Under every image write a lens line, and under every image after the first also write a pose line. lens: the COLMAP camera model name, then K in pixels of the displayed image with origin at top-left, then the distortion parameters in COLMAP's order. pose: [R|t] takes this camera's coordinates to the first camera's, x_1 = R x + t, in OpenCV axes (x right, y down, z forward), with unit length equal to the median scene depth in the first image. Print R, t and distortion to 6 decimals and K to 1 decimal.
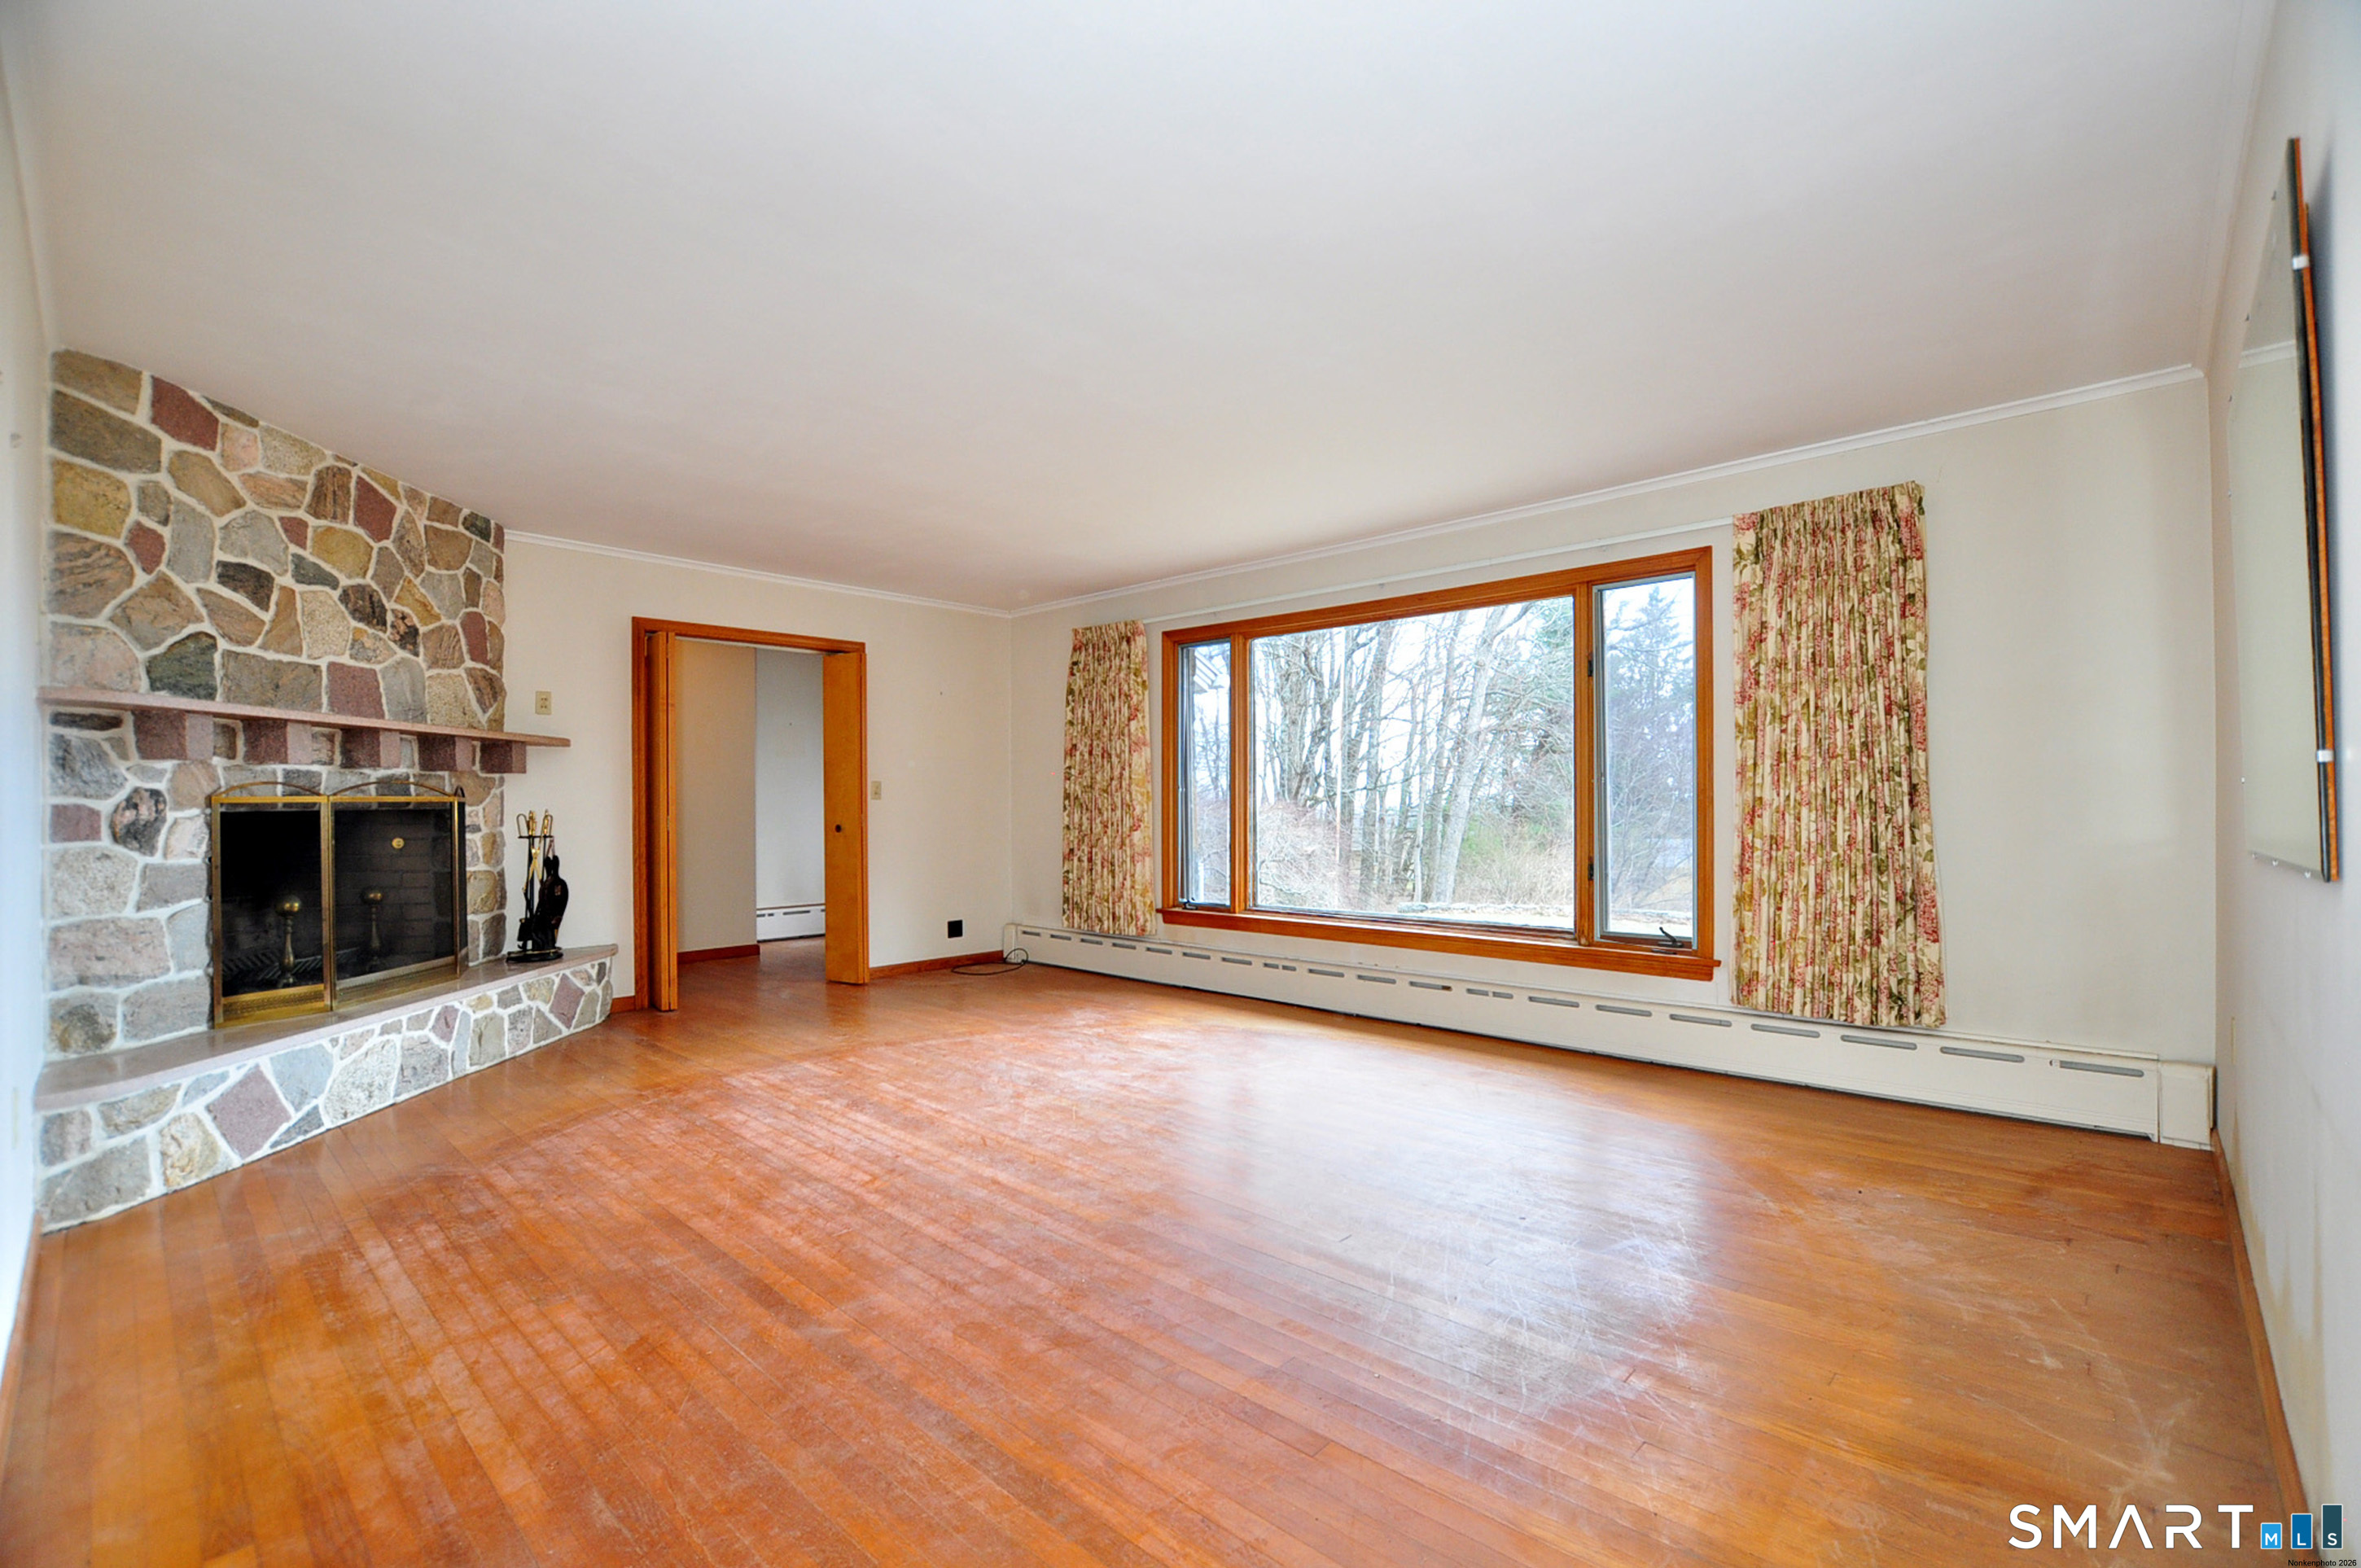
lens RADIAL K [[1051.1, 0, 1185.2], [0, 1051.1, 789.2], [0, 0, 1]] dist [-0.028565, 0.000313]
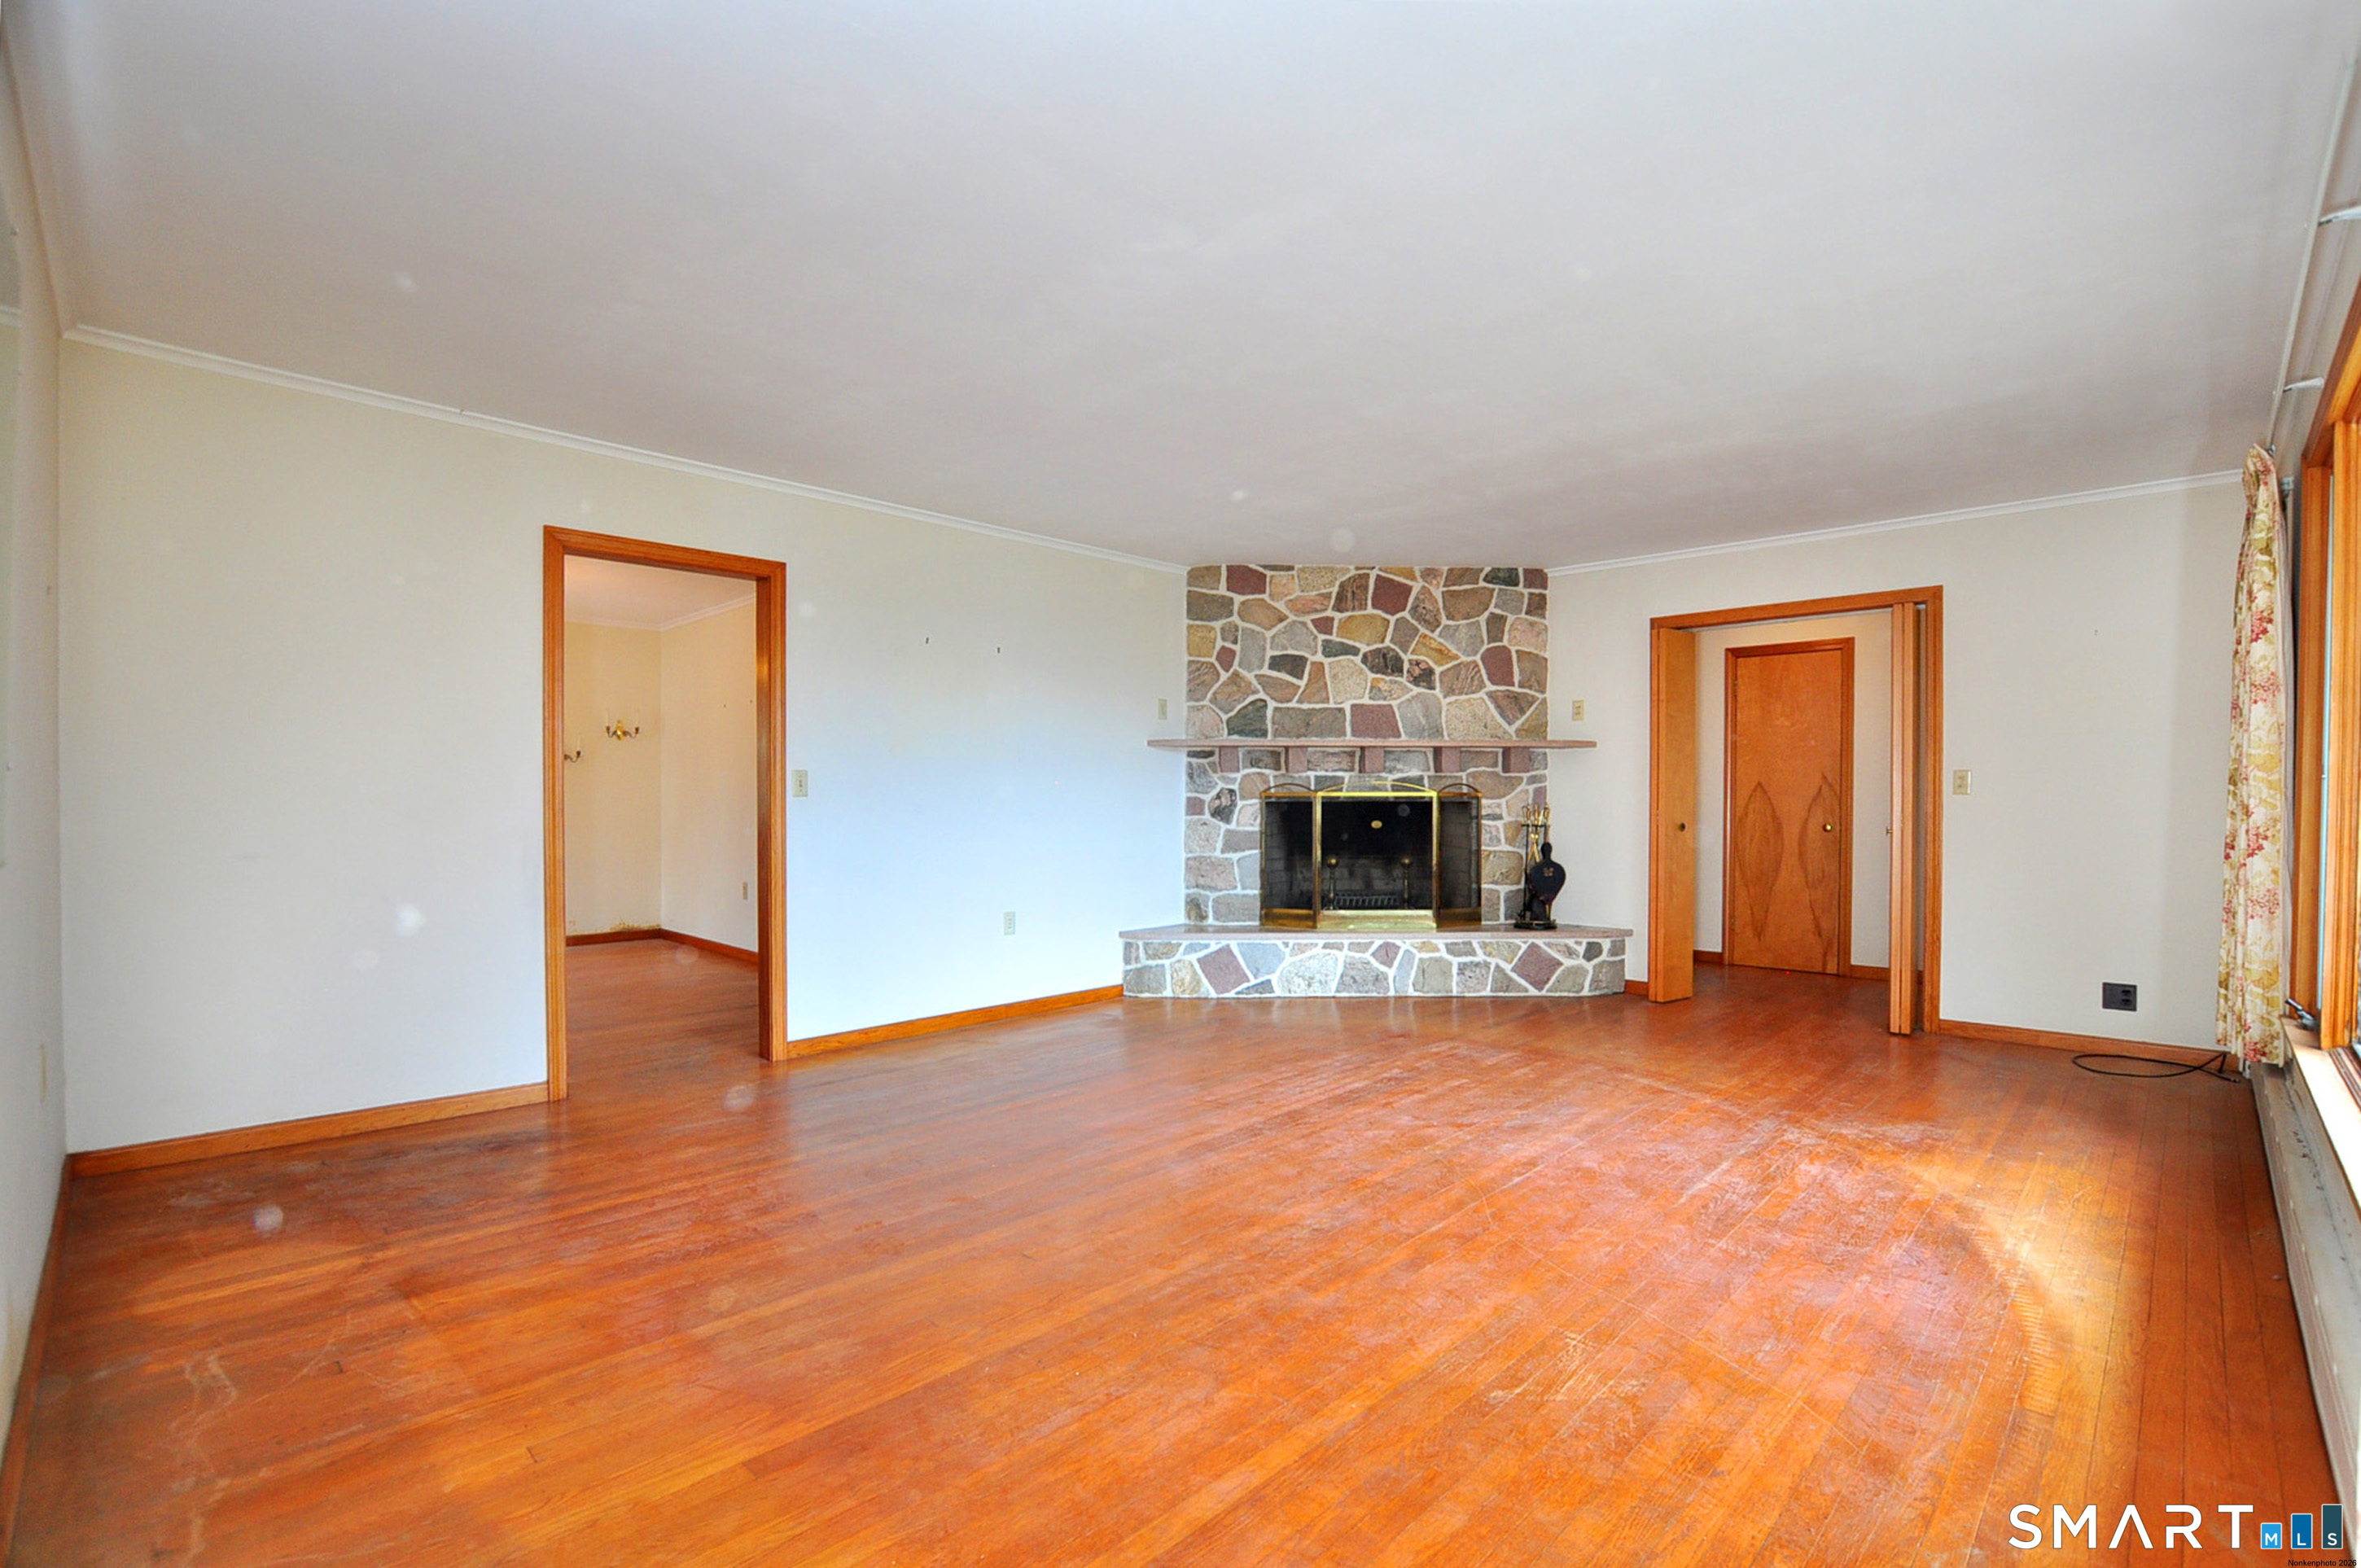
lens RADIAL K [[1051.1, 0, 1183.8], [0, 1051.1, 798.6], [0, 0, 1]] dist [-0.028565, 0.000313]
pose [[-0.018867, 0.005133, -0.999809, 0.713475], [0.009838, 0.999939, 0.004948, 0.006252], [0.999774, -0.009743, -0.018917, 0.757107]]
